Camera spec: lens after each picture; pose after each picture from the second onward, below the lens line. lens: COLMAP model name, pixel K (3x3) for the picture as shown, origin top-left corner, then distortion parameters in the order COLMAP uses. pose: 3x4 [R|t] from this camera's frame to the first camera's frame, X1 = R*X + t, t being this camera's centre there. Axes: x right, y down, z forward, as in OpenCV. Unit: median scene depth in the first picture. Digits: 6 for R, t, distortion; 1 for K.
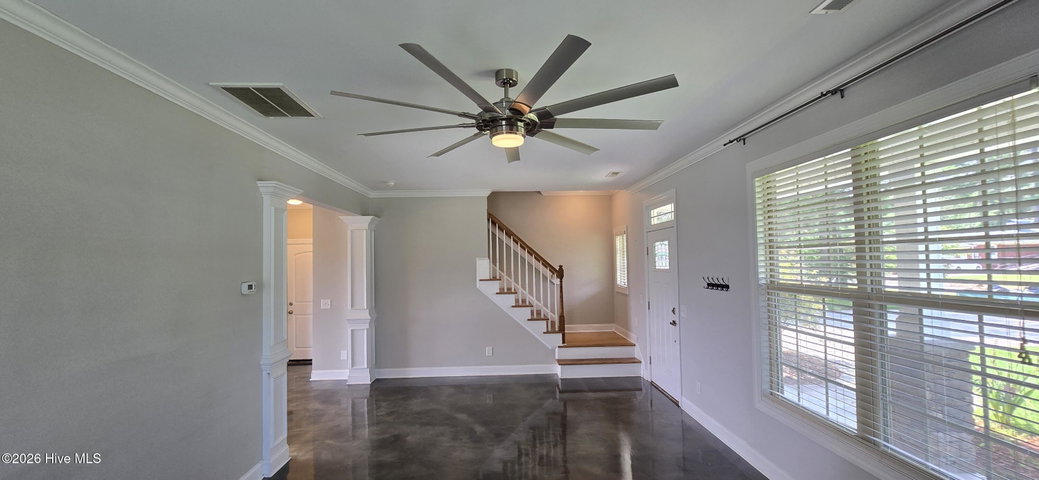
lens RADIAL K [[430.4, 0, 512.7], [0, 430.4, 246.7], [0, 0, 1]] dist [-0.010439, 0.000196]
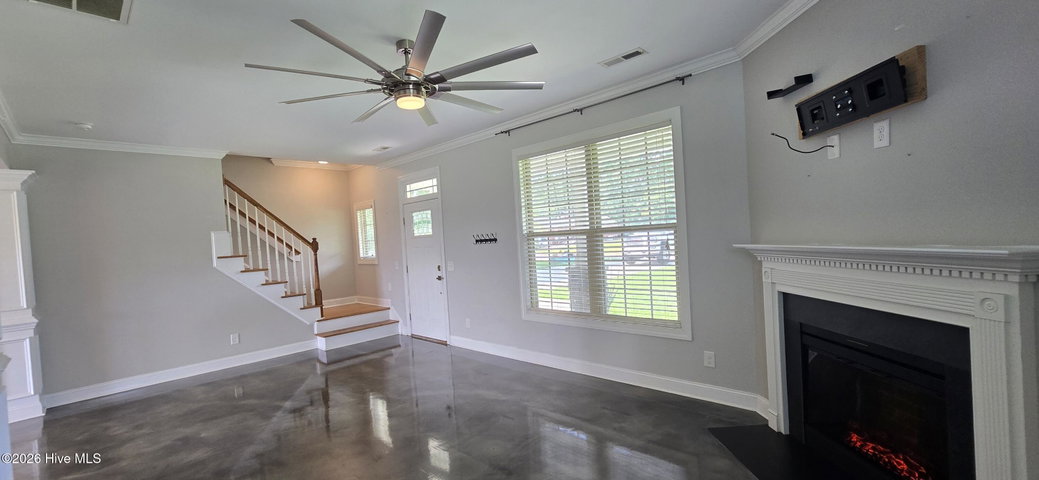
lens RADIAL K [[426.3, 0, 524.9], [0, 426.3, 245.2], [0, 0, 1]] dist [-0.012372, -0.000212]
pose [[0.708085, -0.039730, 0.705009, -0.265338], [0.025155, 0.999201, 0.031043, 0.048230], [-0.705679, -0.004247, 0.708519, -0.017789]]
